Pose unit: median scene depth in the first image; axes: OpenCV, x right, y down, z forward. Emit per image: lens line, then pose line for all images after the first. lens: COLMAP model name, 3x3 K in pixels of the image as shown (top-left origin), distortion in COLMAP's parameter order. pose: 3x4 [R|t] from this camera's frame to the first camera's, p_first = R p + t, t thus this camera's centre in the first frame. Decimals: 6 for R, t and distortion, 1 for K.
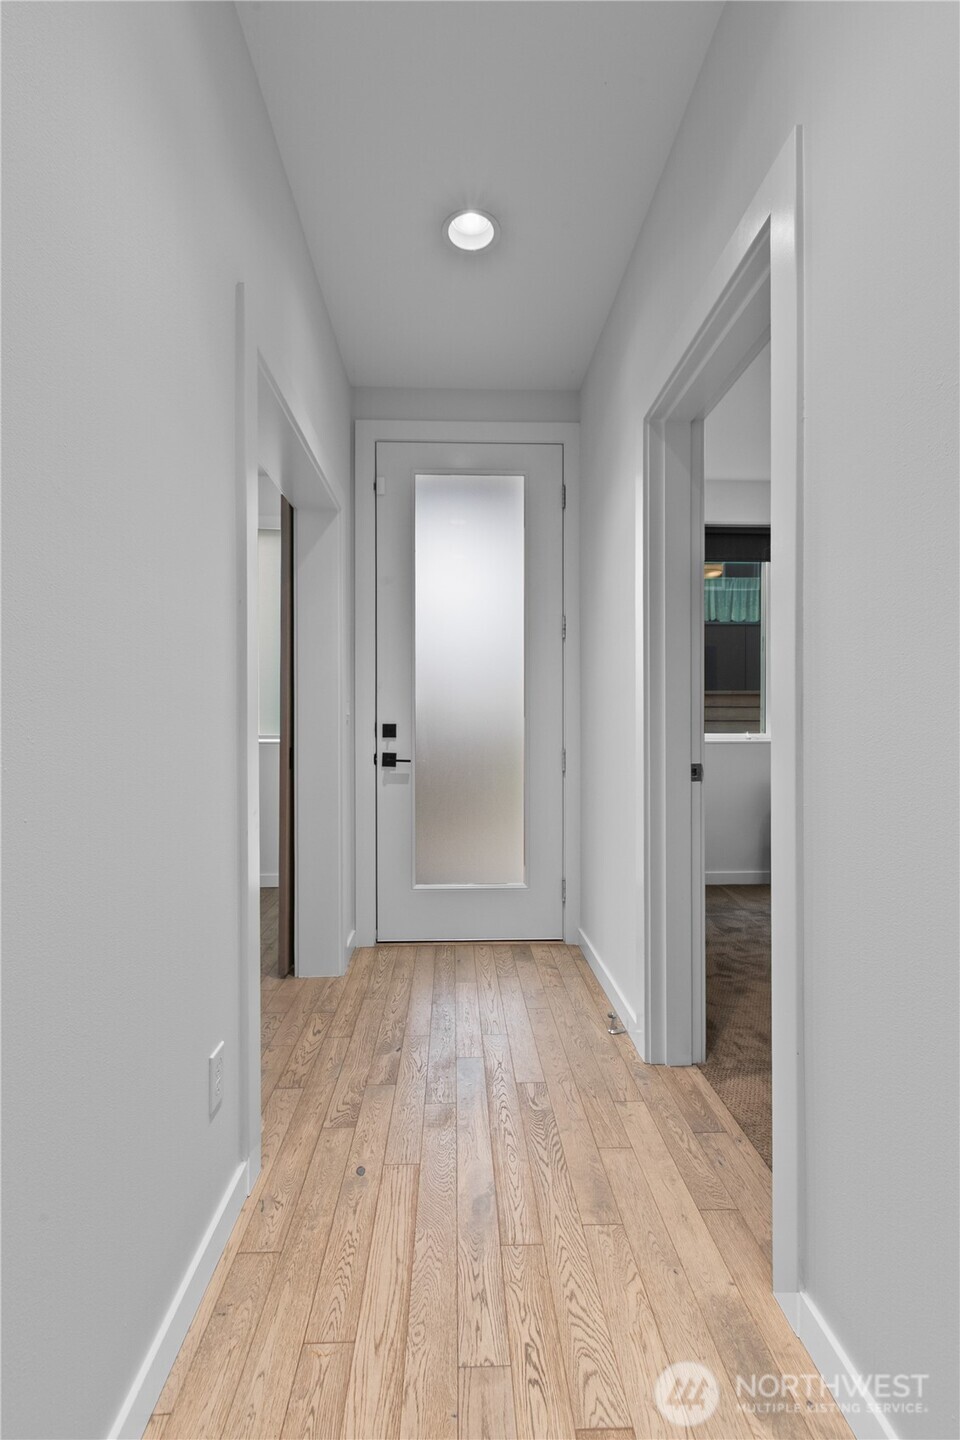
lens RADIAL K [[655.0, 0, 474.5], [0, 655.0, 727.5], [0, 0, 1]] dist [0.003224, -0.001050]
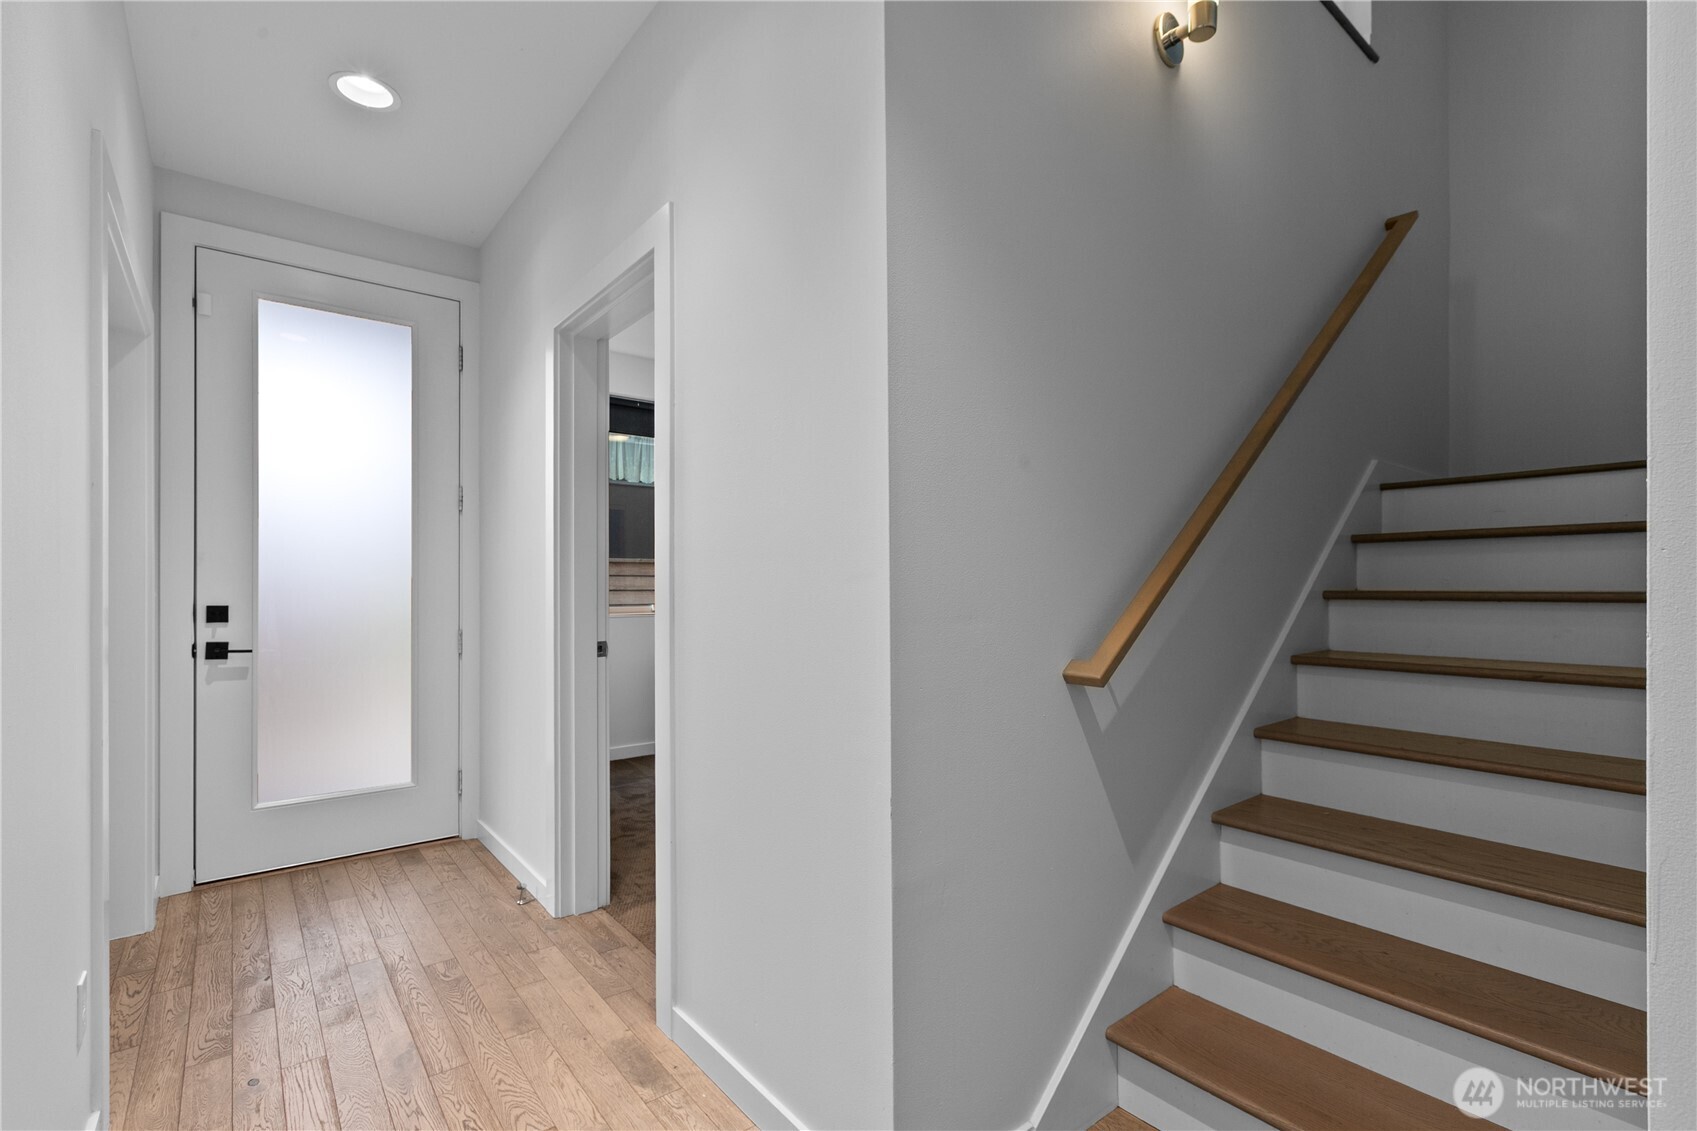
lens RADIAL K [[771.9, 0, 848.6], [0, 771.9, 578.6], [0, 0, 1]] dist [0.003224, -0.001050]
pose [[0.805415, 0.005509, 0.592686, -0.094772], [0.006167, 0.999825, -0.017674, -0.022971], [-0.592679, 0.017890, 0.805240, -0.285155]]
